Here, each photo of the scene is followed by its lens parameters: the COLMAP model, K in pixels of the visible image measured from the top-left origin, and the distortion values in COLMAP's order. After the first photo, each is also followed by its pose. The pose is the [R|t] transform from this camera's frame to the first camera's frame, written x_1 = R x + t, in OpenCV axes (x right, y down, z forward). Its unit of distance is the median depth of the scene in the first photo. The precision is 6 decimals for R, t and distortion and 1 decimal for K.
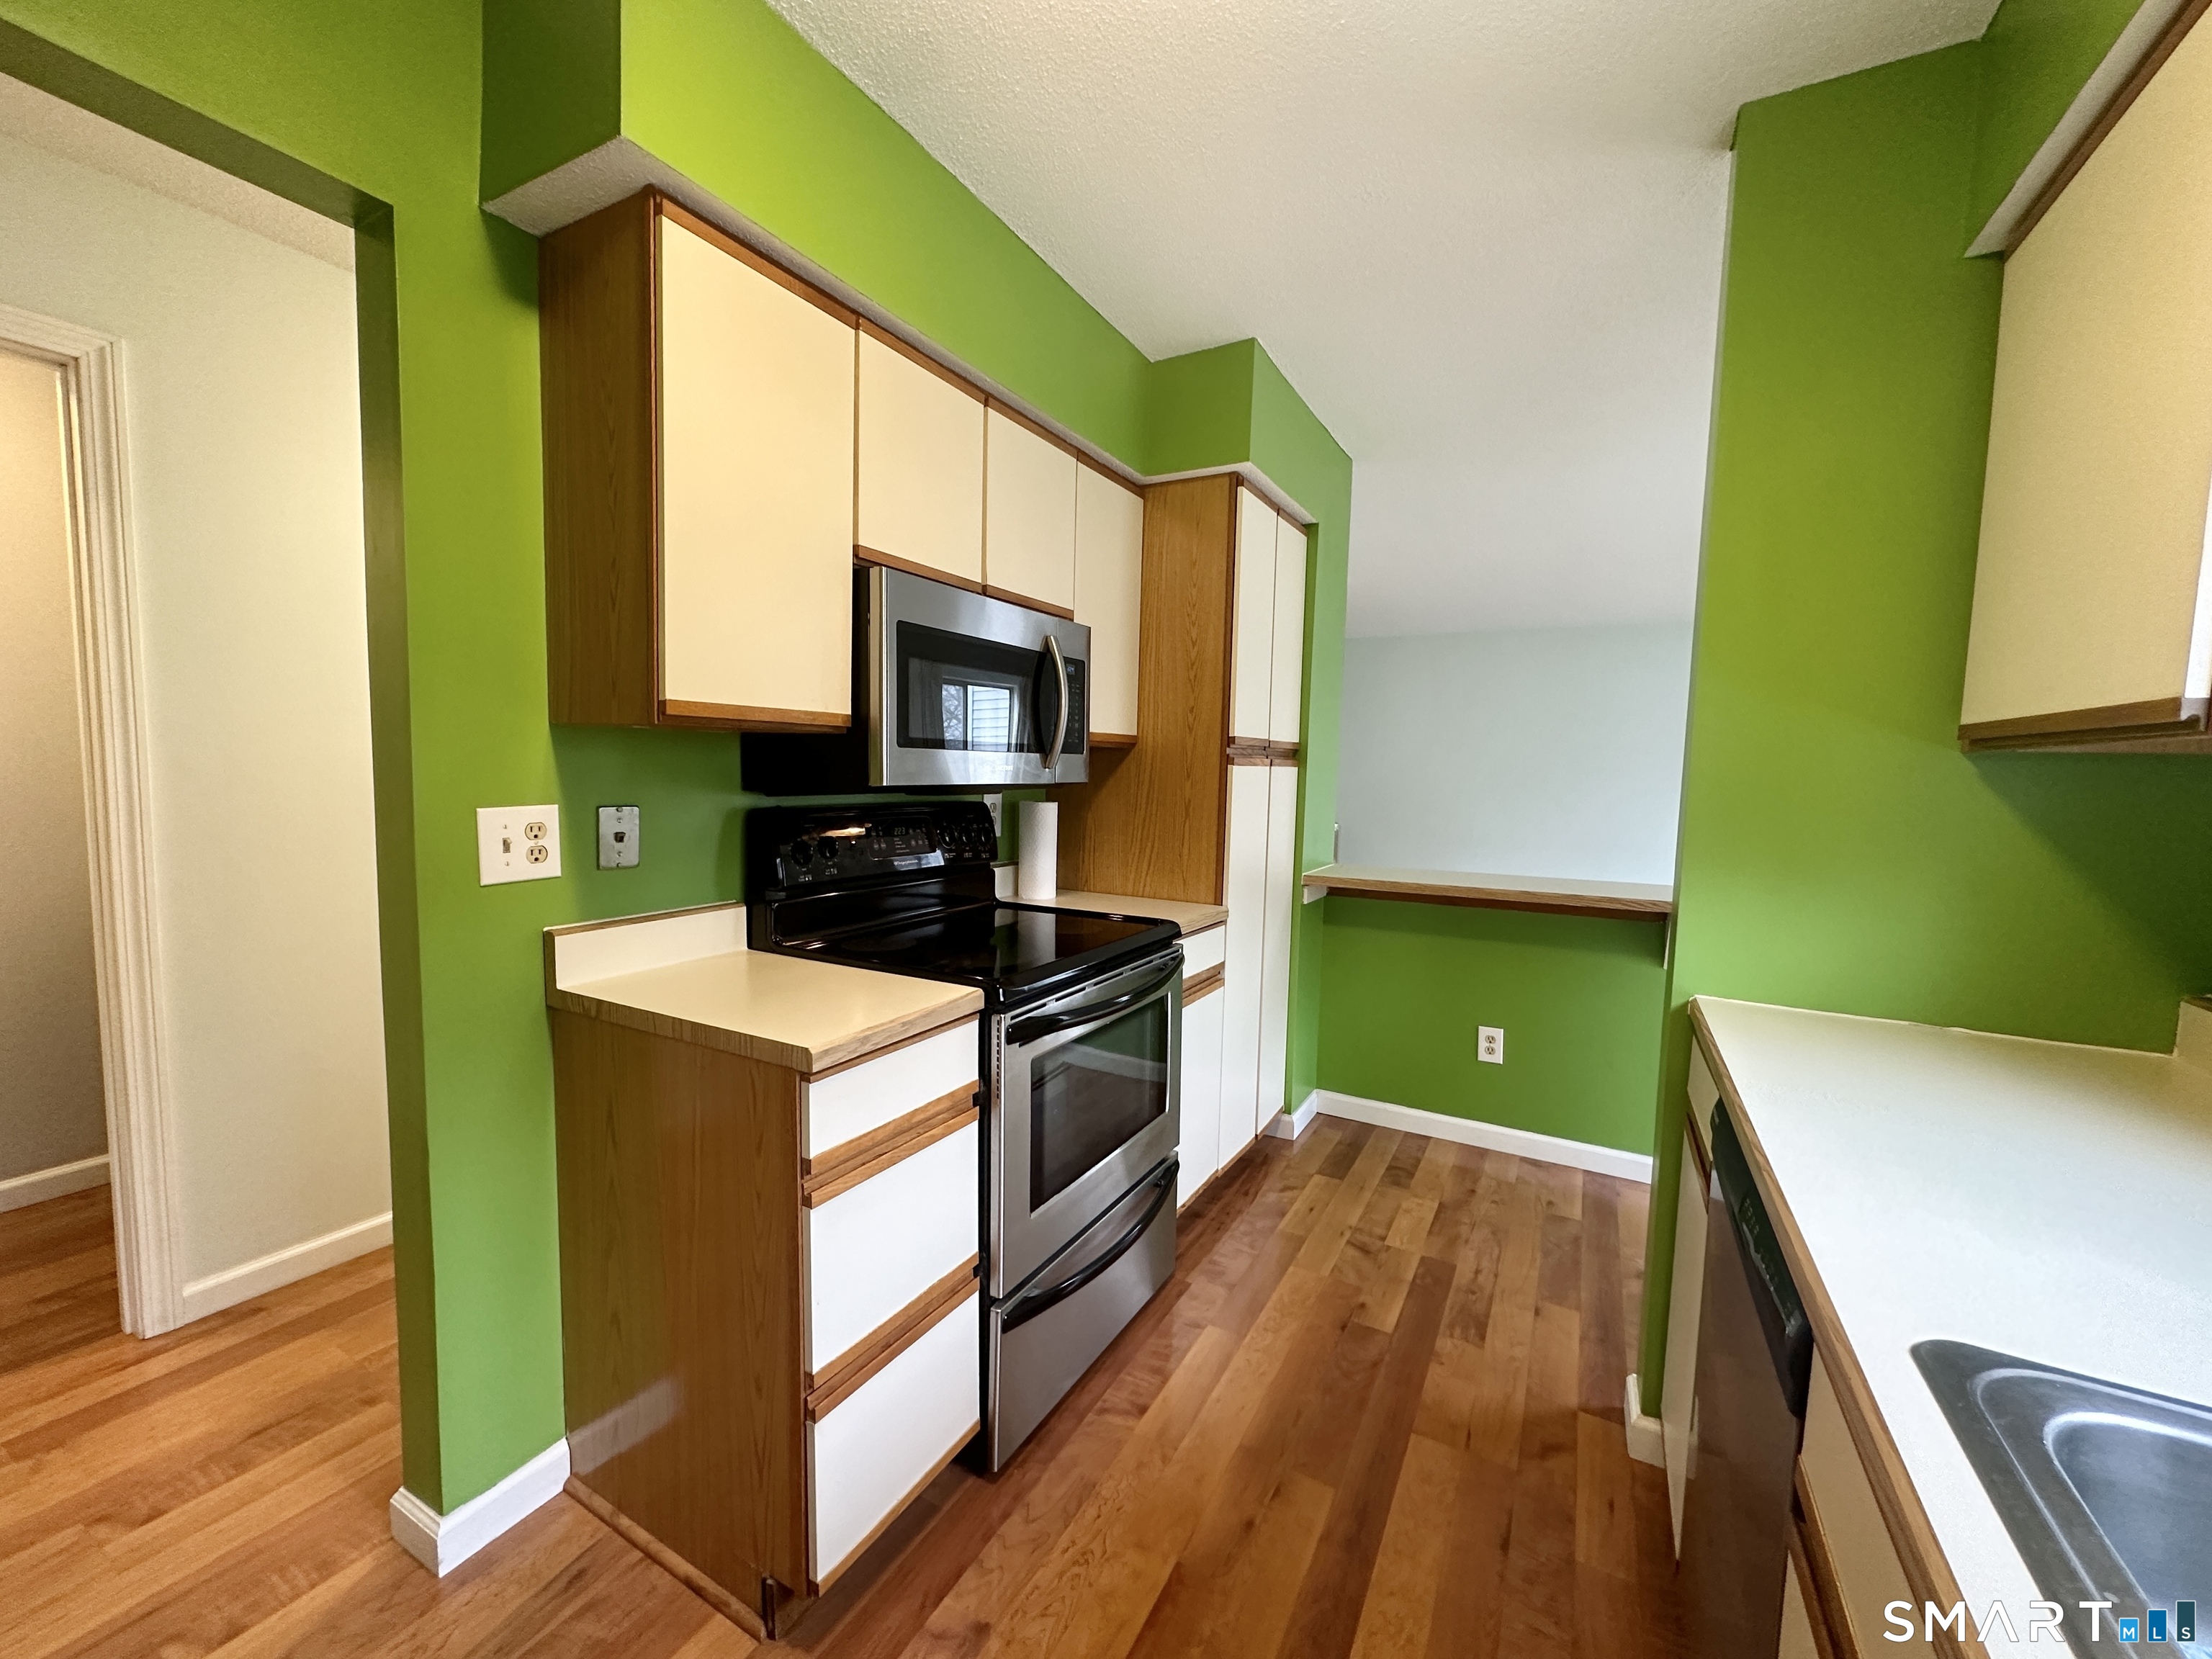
lens RADIAL K [[885.8, 0, 1106.0], [0, 885.8, 829.5], [0, 0, 1]] dist [-0.001480, -0.000083]
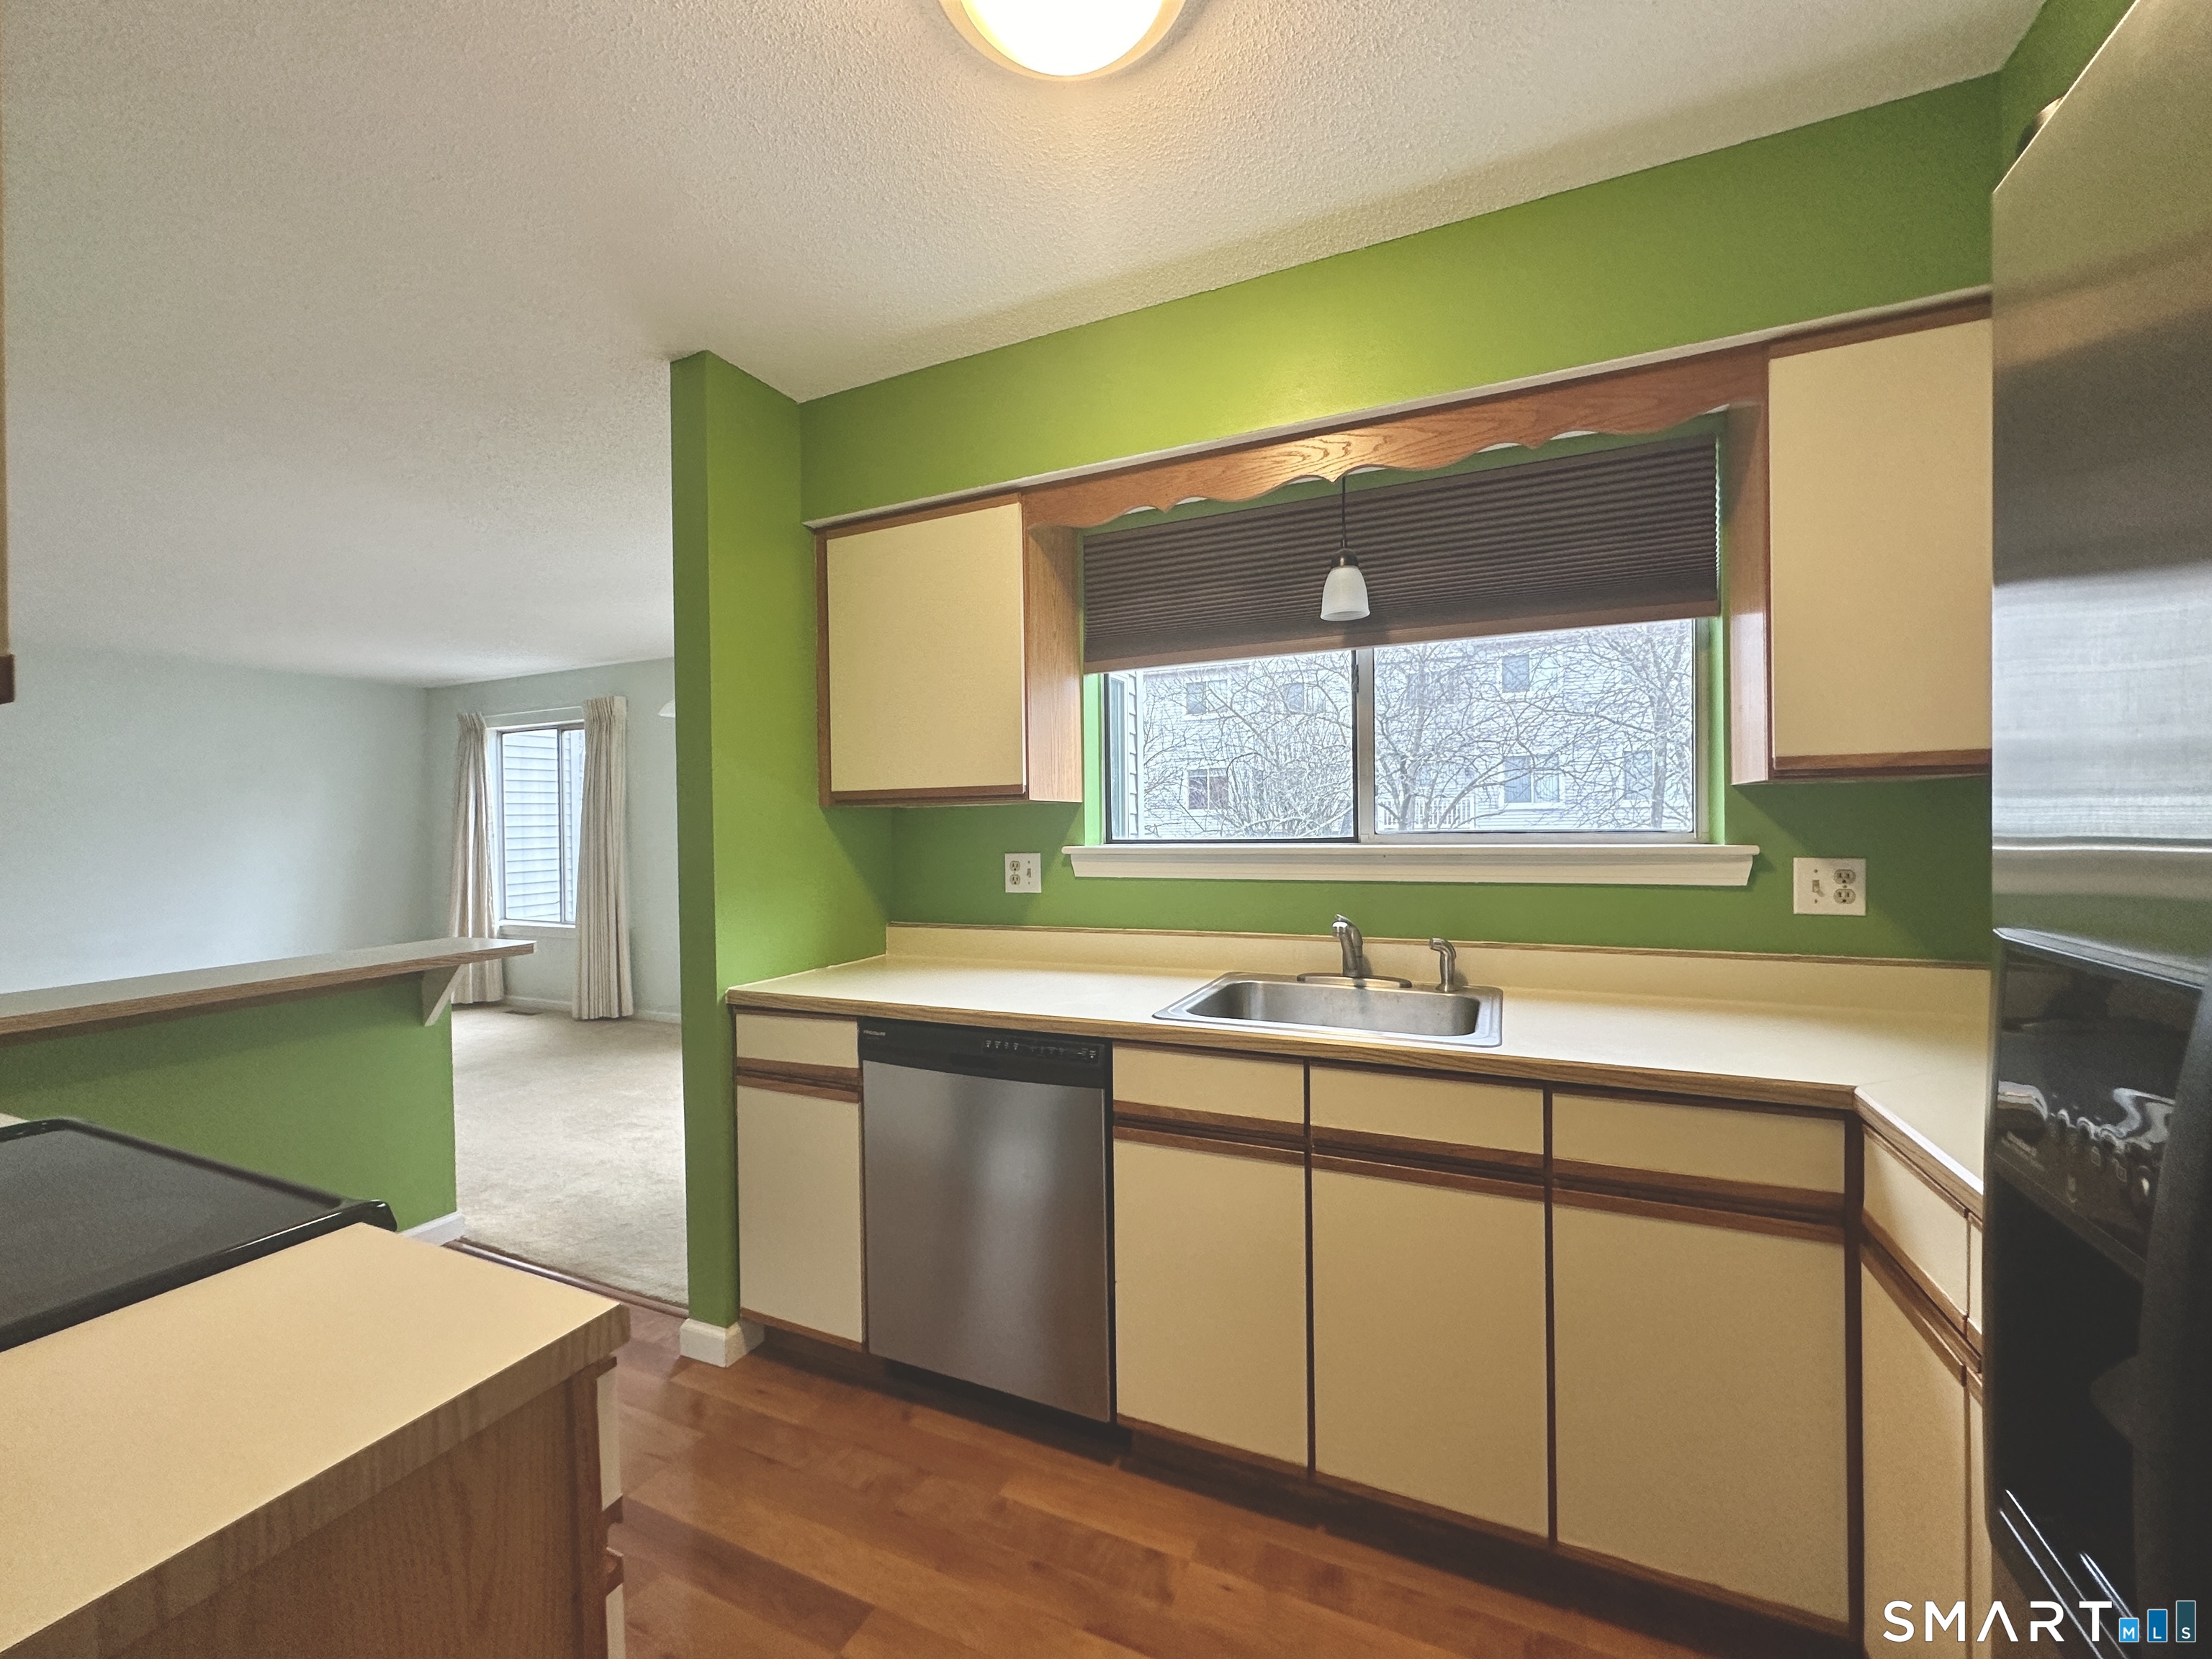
lens RADIAL K [[885.8, 0, 1106.0], [0, 885.8, 829.5], [0, 0, 1]] dist [-0.001480, -0.000083]
pose [[-0.070284, -0.034233, 0.996939, -0.782388], [0.089857, 0.995131, 0.040506, -0.060723], [-0.993472, 0.092429, -0.066866, 0.560619]]
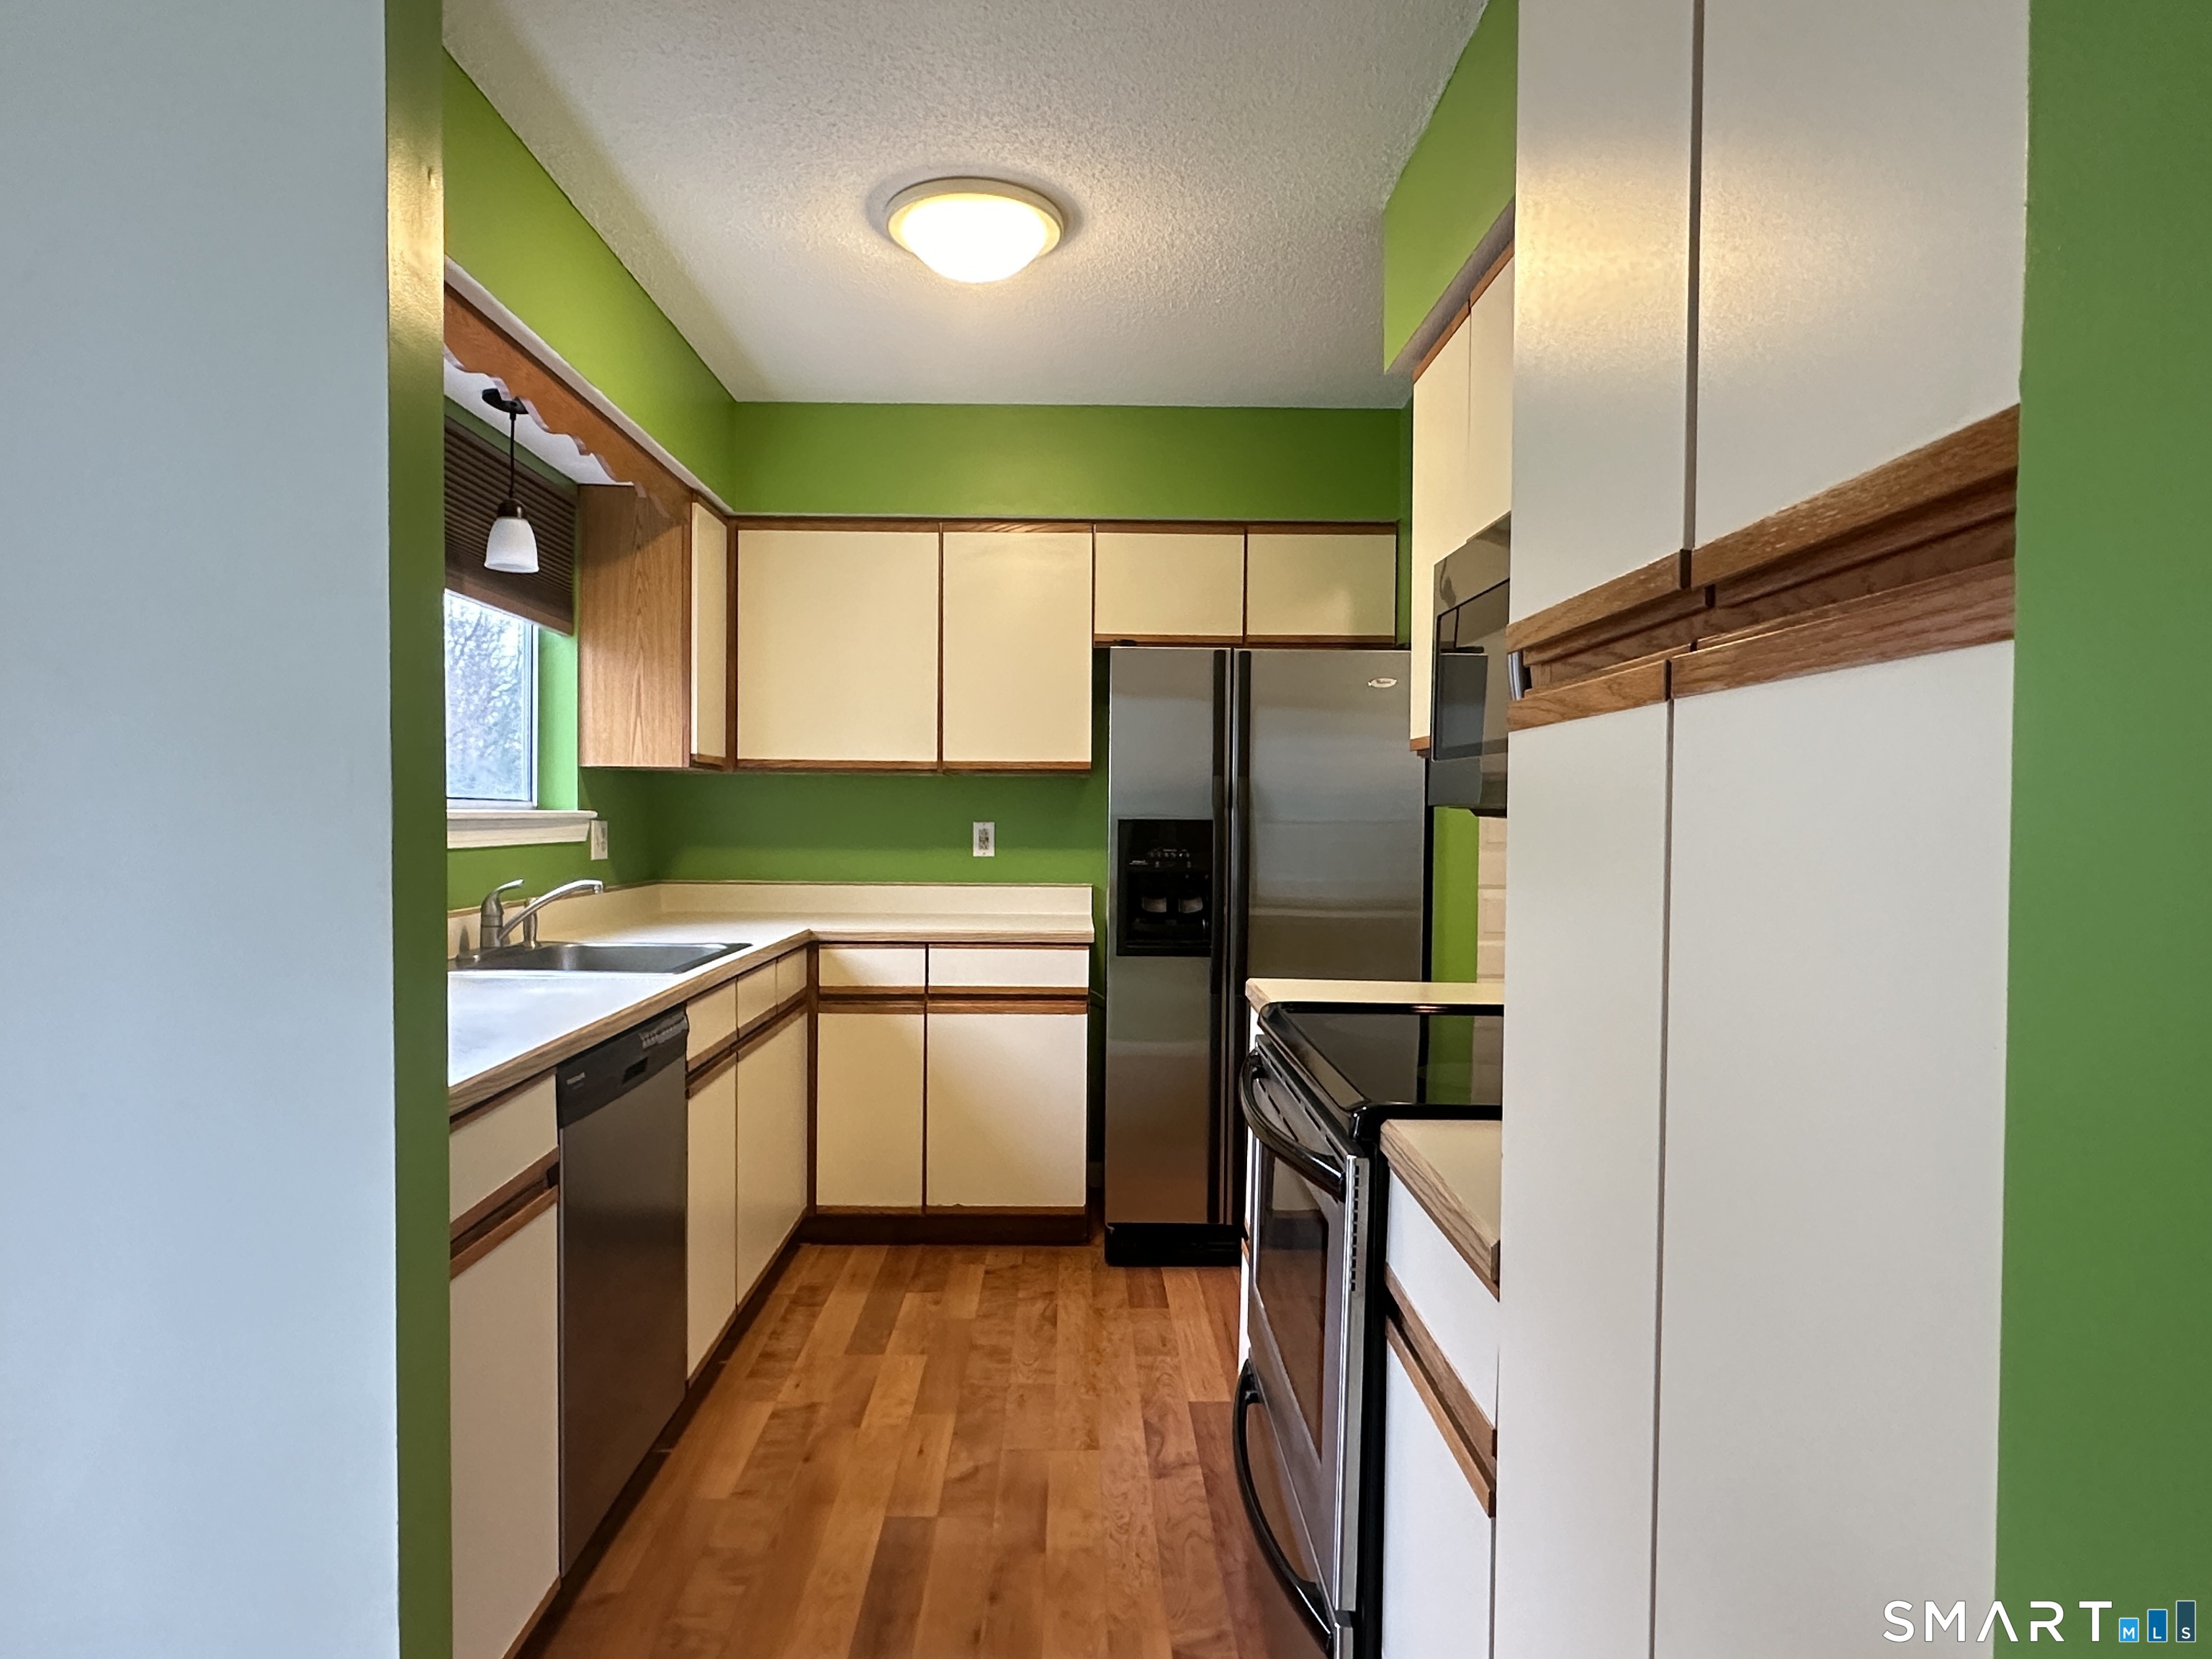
lens RADIAL K [[1303.3, 0, 1069.2], [0, 1303.3, 835.0], [0, 0, 1]] dist [0.000908, 0.000765]
pose [[-0.880679, -0.023410, -0.473134, 0.779779], [-0.064954, 0.995312, 0.071658, -0.100474], [0.469239, 0.093840, -0.878071, 2.236827]]
